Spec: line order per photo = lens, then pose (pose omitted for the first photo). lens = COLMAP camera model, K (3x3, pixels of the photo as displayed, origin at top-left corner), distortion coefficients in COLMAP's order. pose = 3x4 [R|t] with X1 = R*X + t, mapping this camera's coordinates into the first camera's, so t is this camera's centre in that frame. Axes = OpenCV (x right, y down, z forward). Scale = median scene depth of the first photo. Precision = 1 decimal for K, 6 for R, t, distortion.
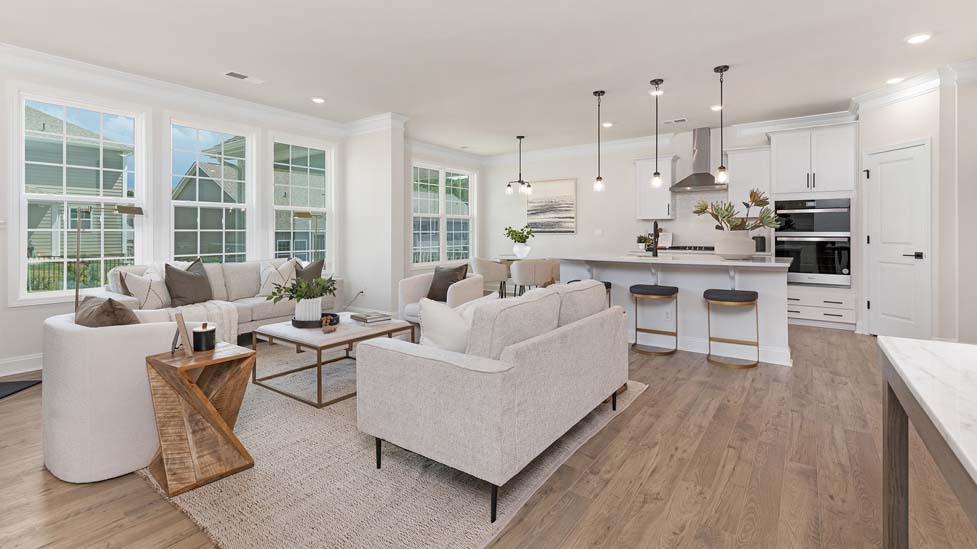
lens RADIAL K [[444.0, 0, 486.7], [0, 444.0, 232.0], [0, 0, 1]] dist [0.000550, 0.000183]
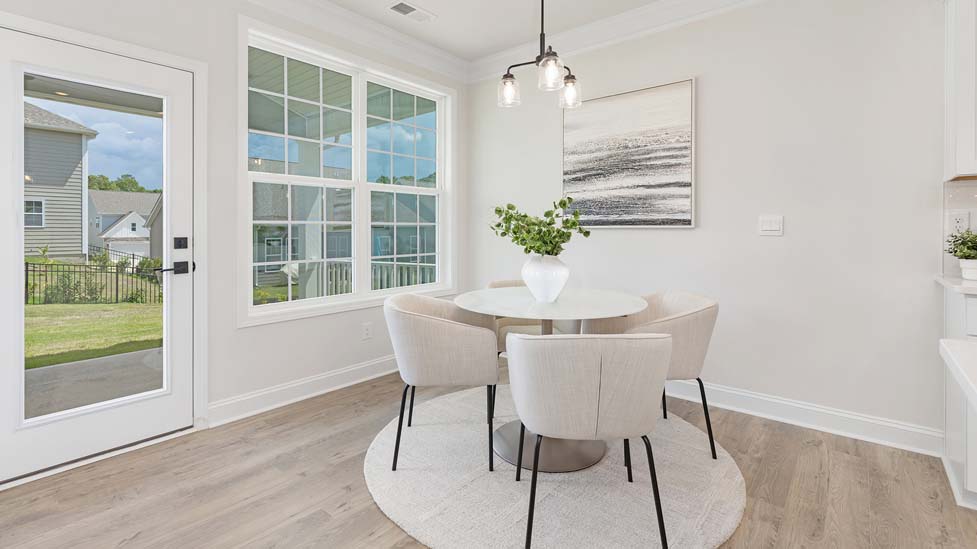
lens RADIAL K [[444.0, 0, 486.7], [0, 444.0, 232.0], [0, 0, 1]] dist [0.000550, 0.000183]
pose [[0.997328, 0.002355, -0.073012, 0.058776], [-0.001863, 0.999975, 0.006816, 0.006037], [0.073027, -0.006662, 0.997308, 0.678837]]
